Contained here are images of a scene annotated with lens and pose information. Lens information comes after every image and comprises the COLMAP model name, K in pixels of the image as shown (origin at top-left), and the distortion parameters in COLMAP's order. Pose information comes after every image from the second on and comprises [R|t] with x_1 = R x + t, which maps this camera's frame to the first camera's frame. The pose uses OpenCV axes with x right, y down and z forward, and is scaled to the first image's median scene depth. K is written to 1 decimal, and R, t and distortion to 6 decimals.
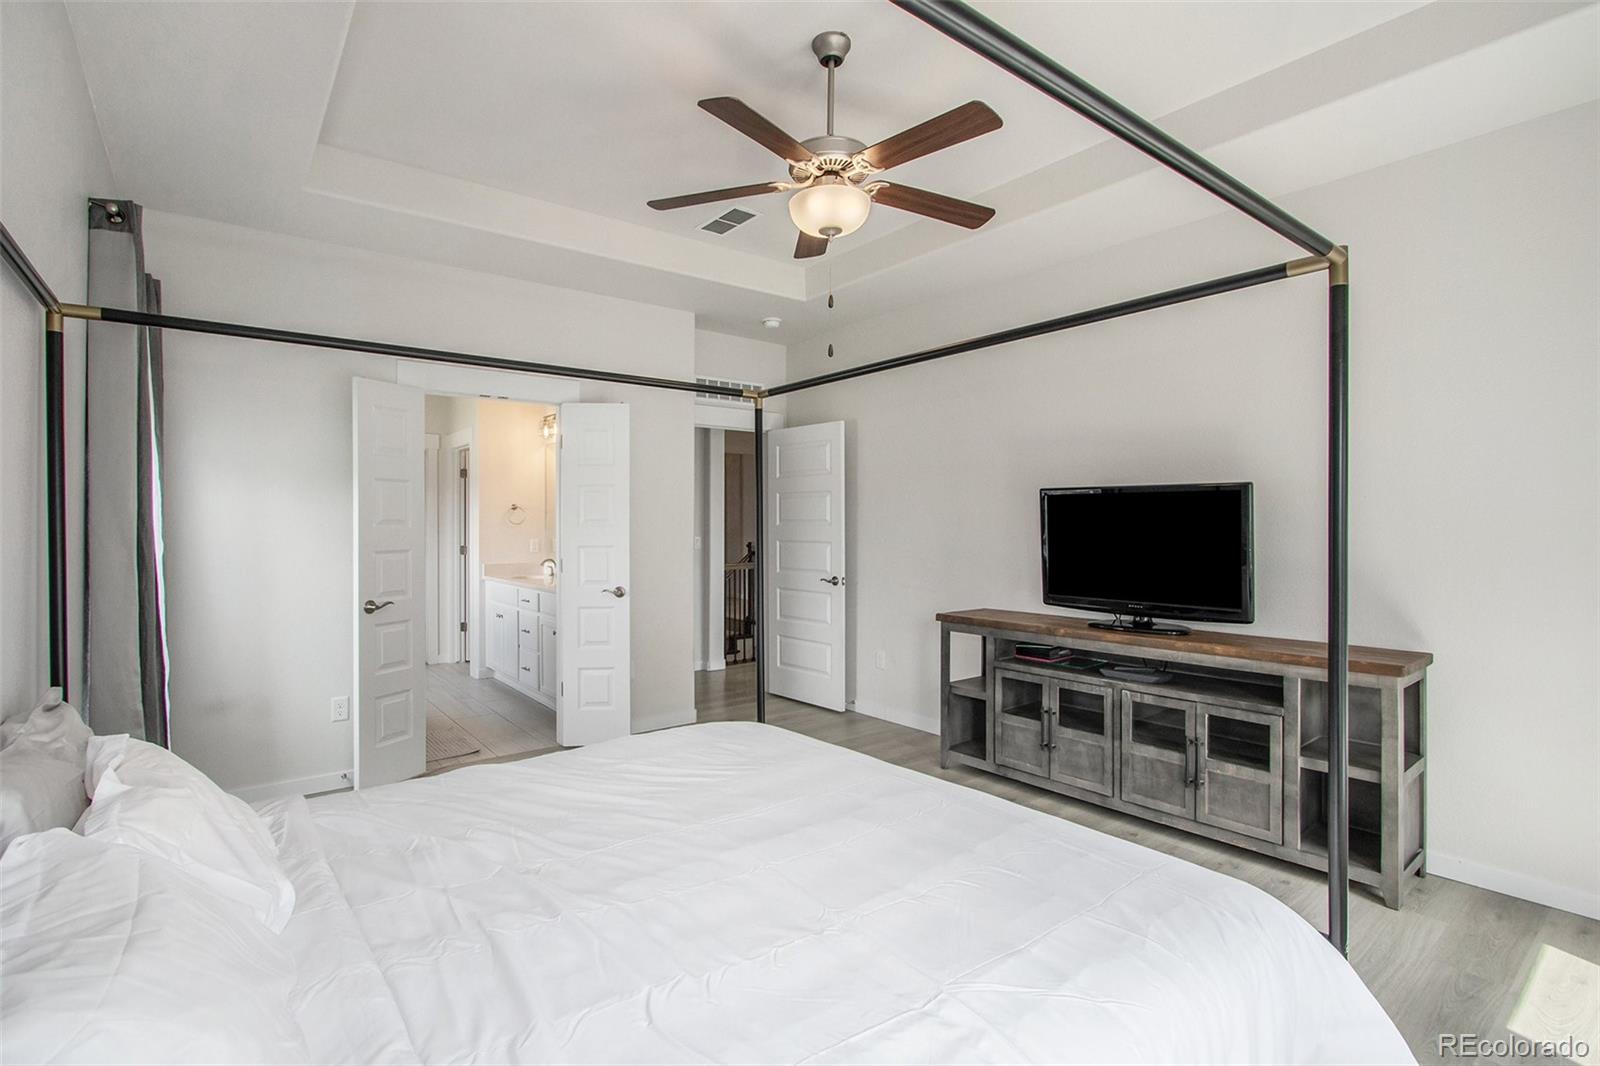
lens RADIAL K [[741.6, 0, 797.6], [0, 741.6, 529.8], [0, 0, 1]] dist [-0.005272, 0.002271]
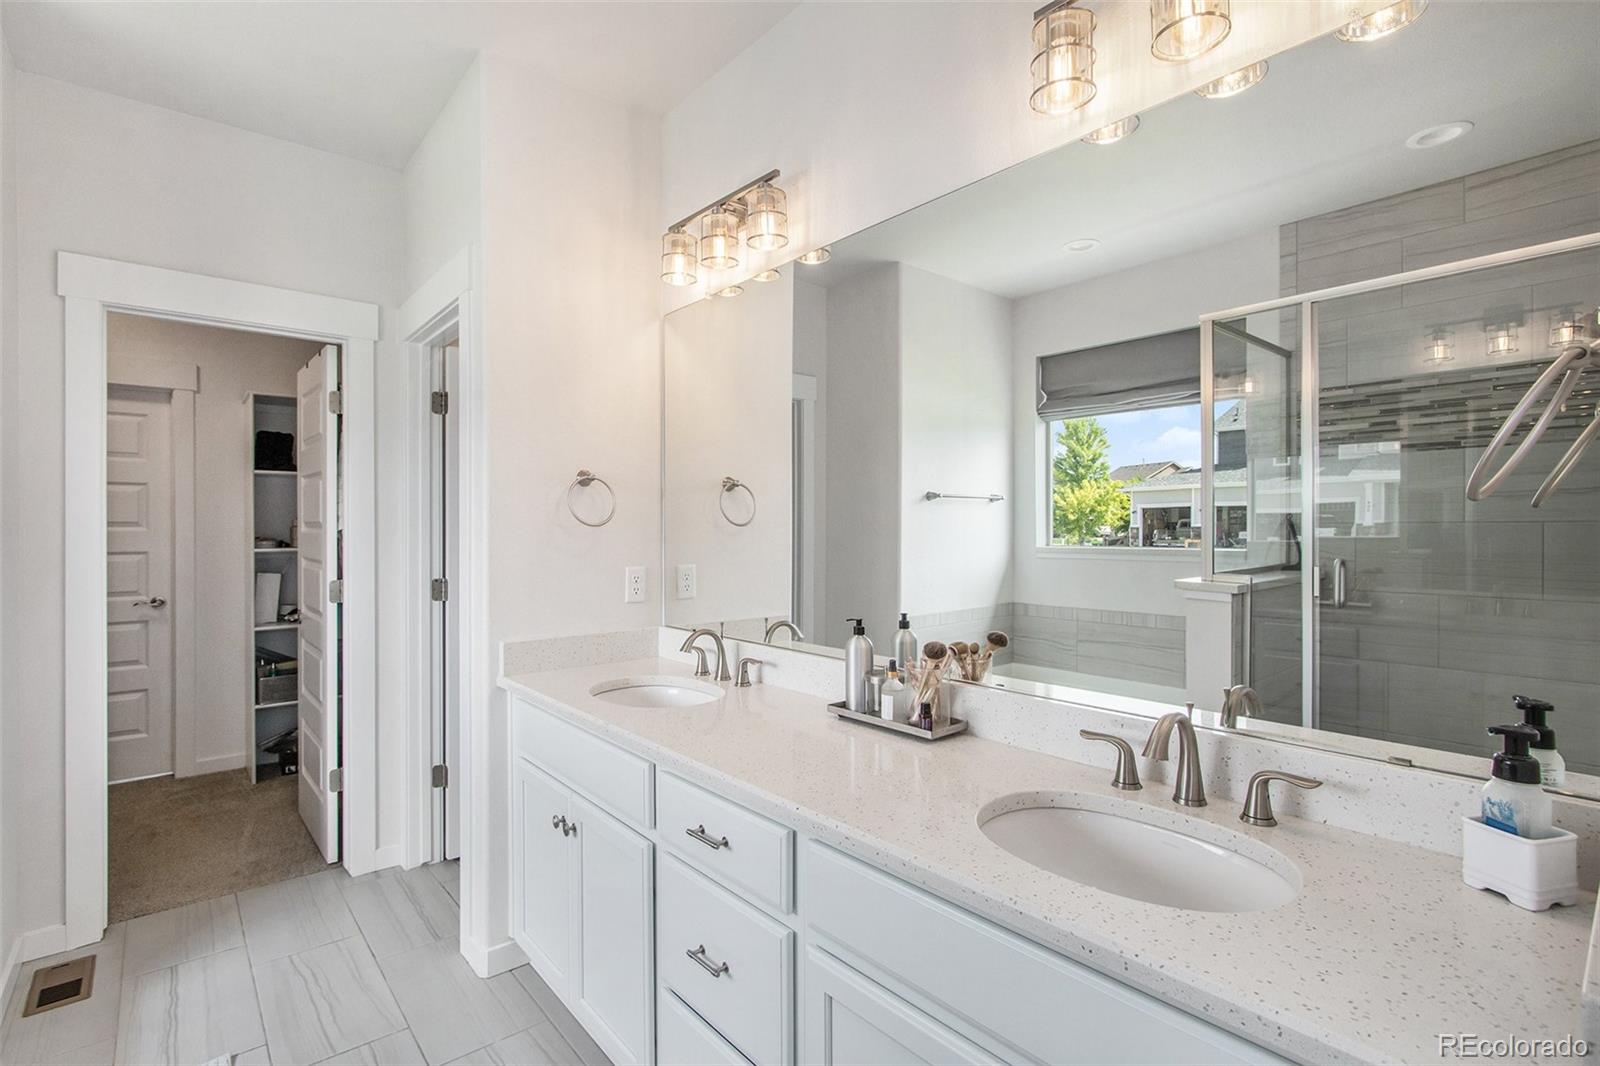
lens RADIAL K [[741.6, 0, 796.7], [0, 741.6, 529.2], [0, 0, 1]] dist [-0.005272, 0.002271]
pose [[0.999285, 0.001888, 0.037771, -0.287564], [-0.001887, 0.999998, -0.000042, -0.005981], [-0.037771, -0.000029, 0.999286, 0.622700]]
